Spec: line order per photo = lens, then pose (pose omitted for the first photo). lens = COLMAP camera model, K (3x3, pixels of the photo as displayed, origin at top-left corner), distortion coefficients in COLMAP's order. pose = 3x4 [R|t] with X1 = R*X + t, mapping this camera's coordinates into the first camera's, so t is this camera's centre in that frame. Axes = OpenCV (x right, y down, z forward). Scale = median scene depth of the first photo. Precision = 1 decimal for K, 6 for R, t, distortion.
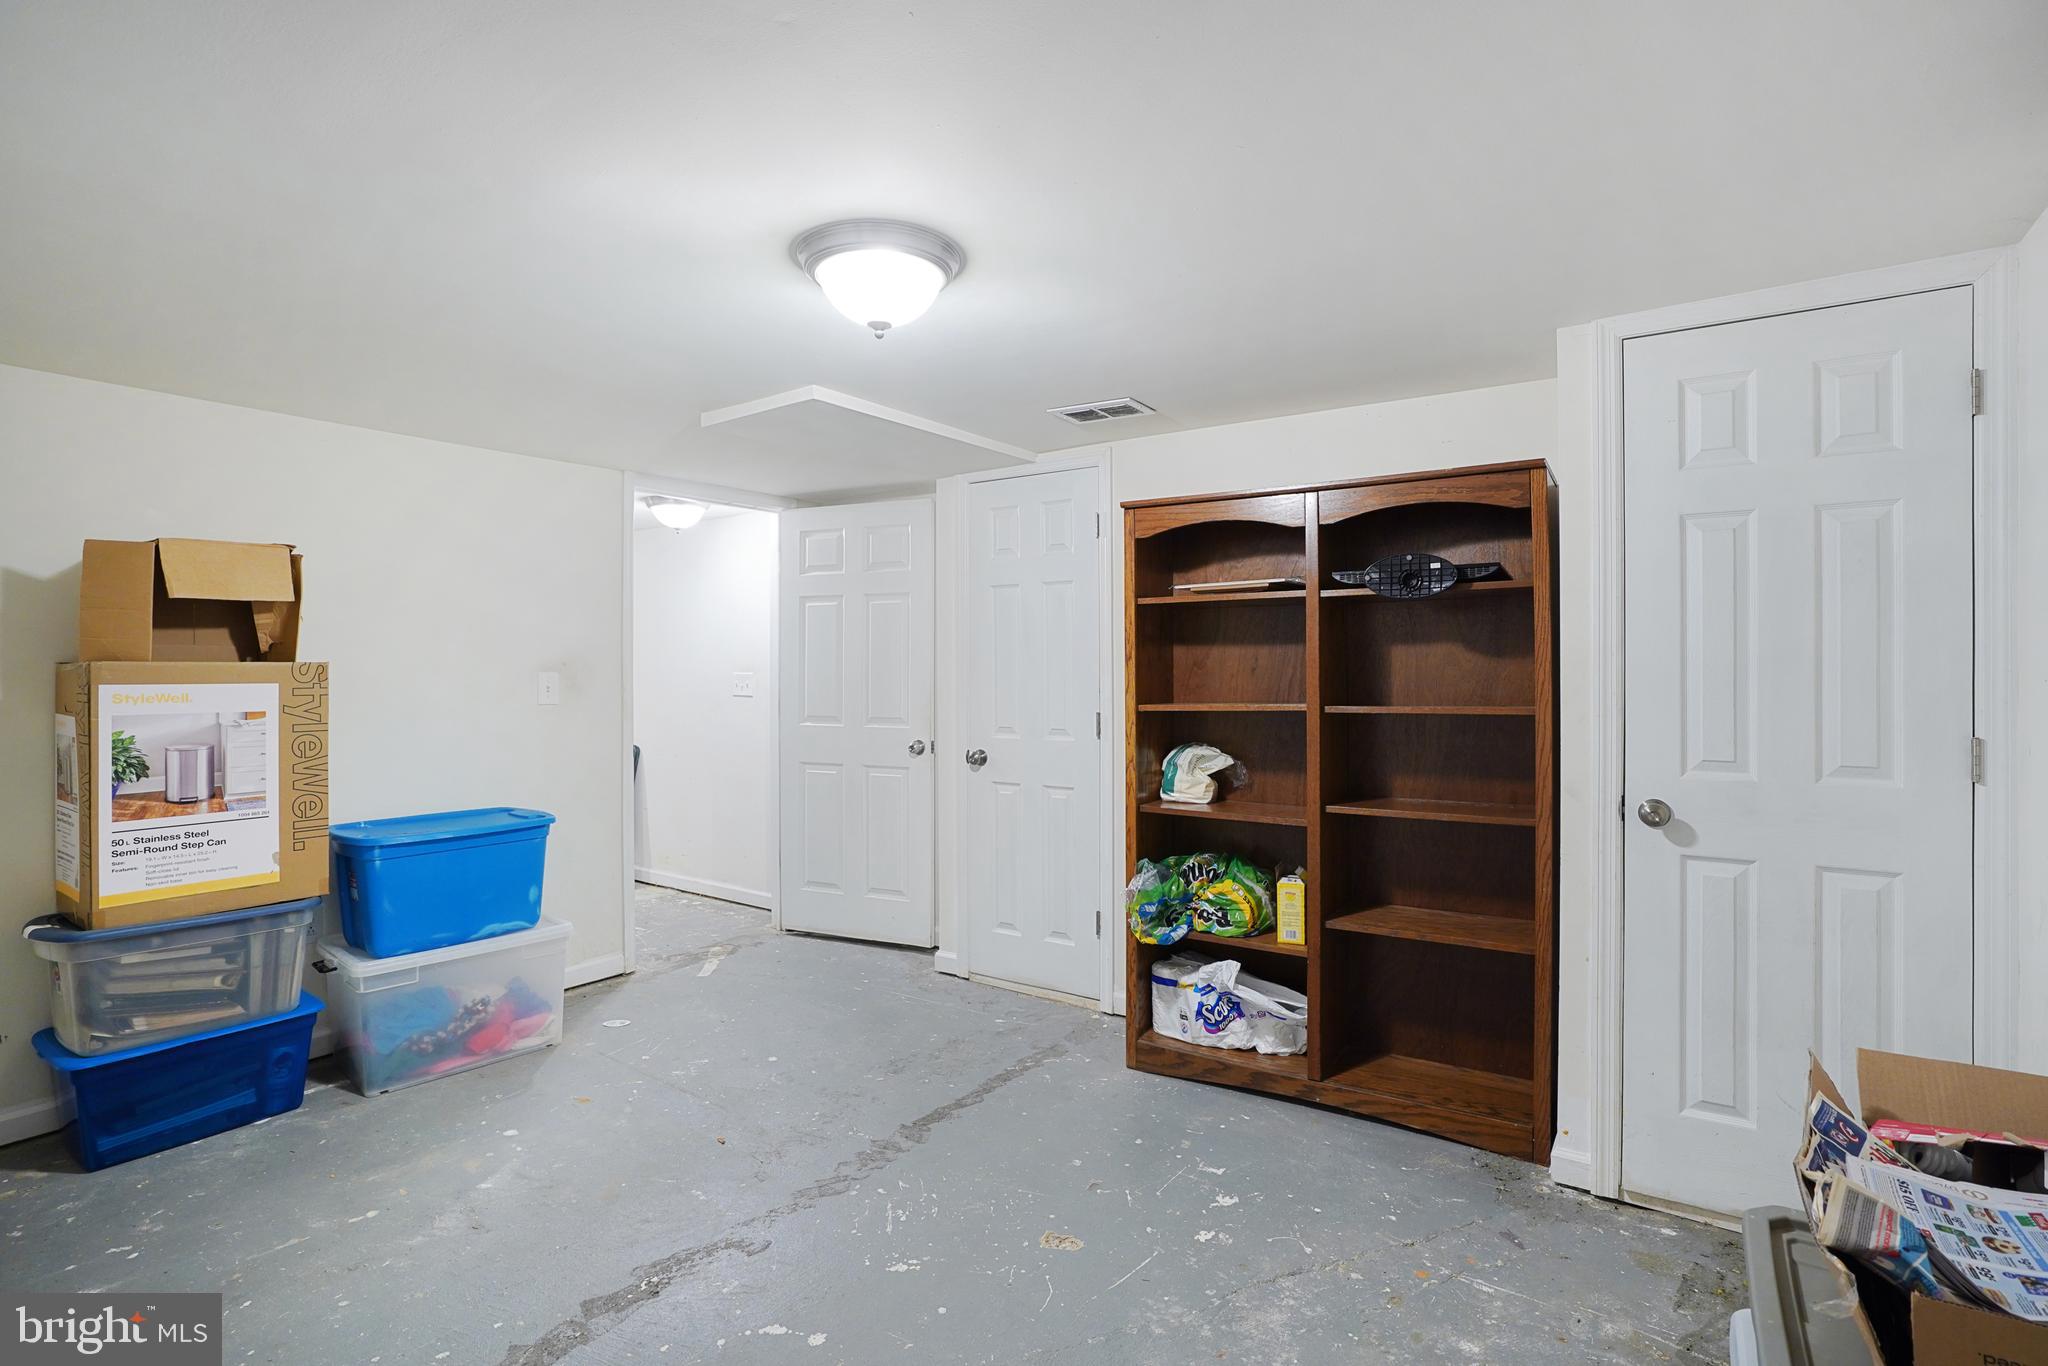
lens RADIAL K [[979.7, 0, 1024.0], [0, 979.7, 683.0], [0, 0, 1]] dist [-0.084856, 0.038813]
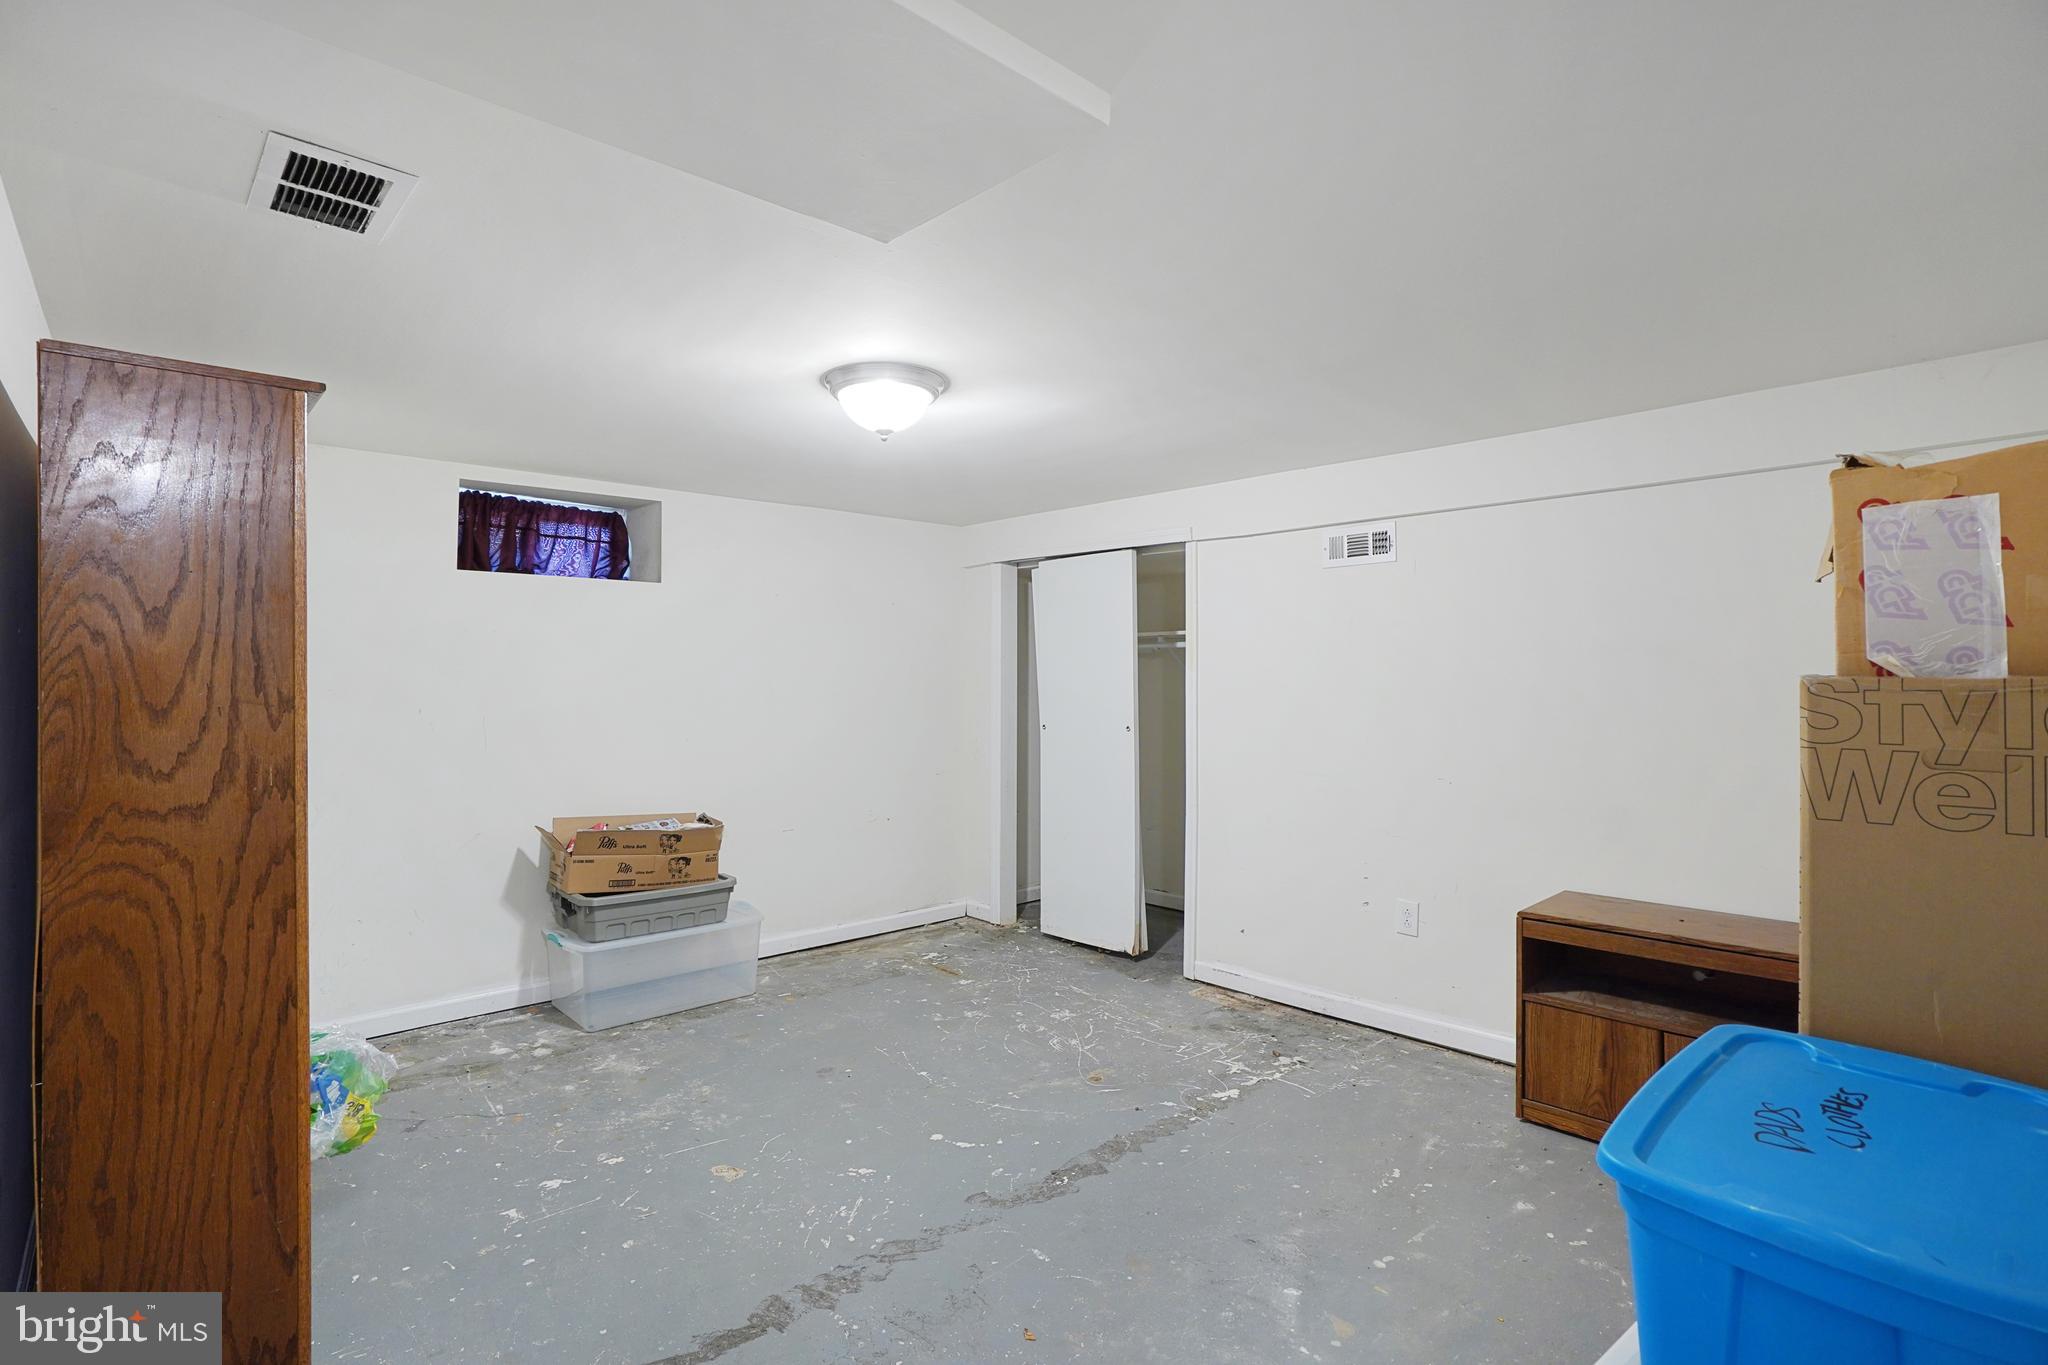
lens RADIAL K [[979.7, 0, 1024.0], [0, 979.7, 682.5], [0, 0, 1]] dist [-0.084856, 0.038813]
pose [[-0.979438, -0.000242, 0.201743, -0.517095], [0.001398, 0.999967, 0.007991, -0.025923], [-0.201739, 0.008109, -0.979406, 1.925123]]
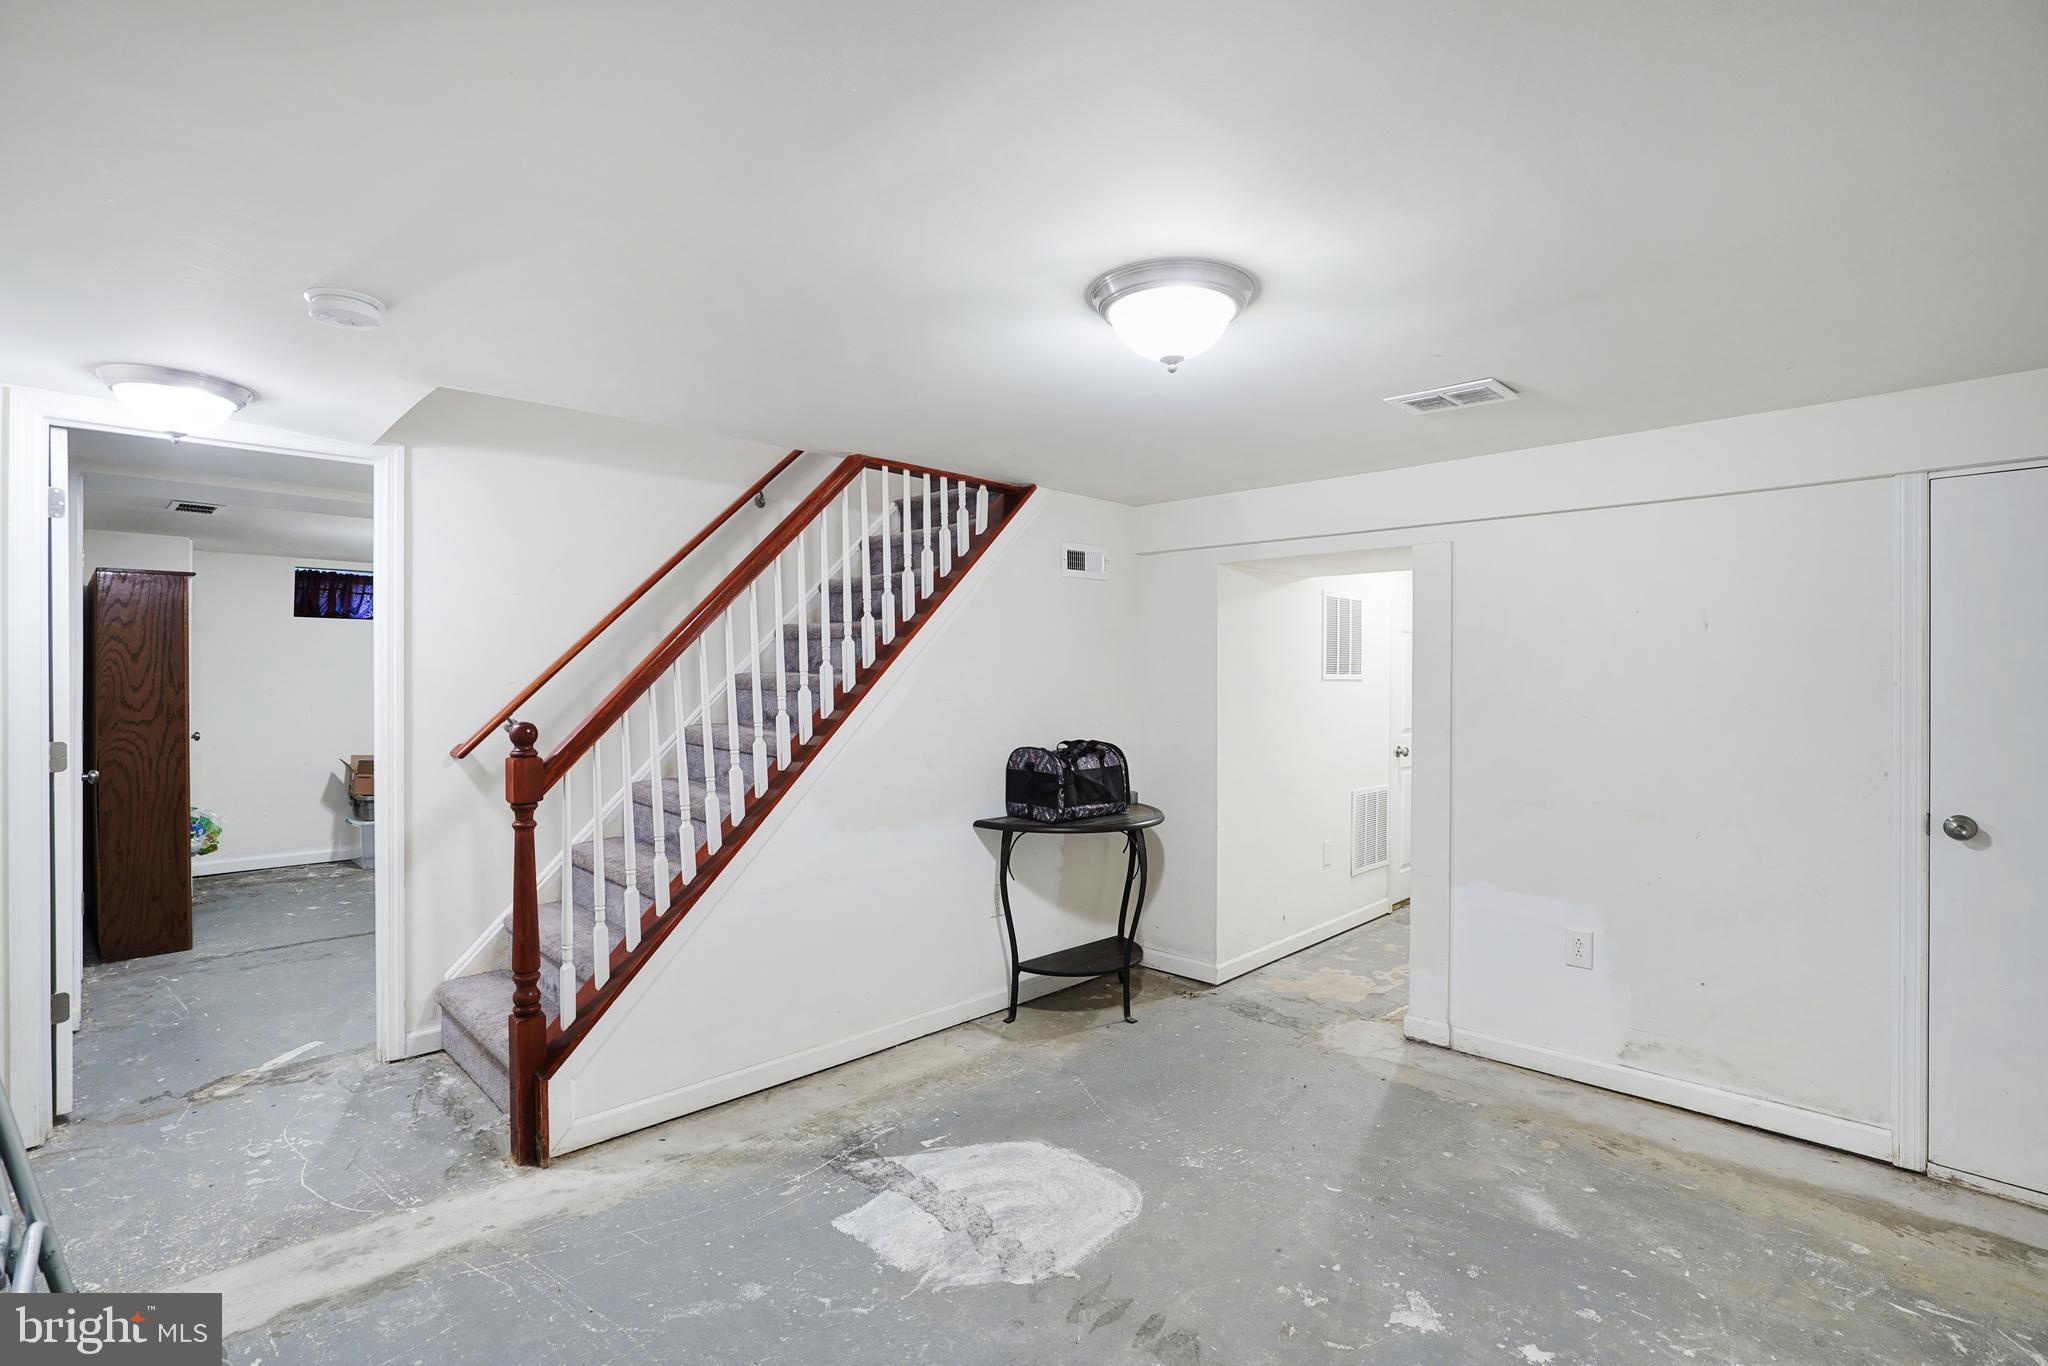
lens RADIAL K [[979.7, 0, 1024.0], [0, 979.7, 683.0], [0, 0, 1]] dist [-0.084856, 0.038813]
pose [[-0.986304, 0.003468, 0.164902, -1.880047], [0.005391, 0.999923, 0.011216, -0.024866], [-0.164850, 0.011951, -0.986246, 2.977872]]
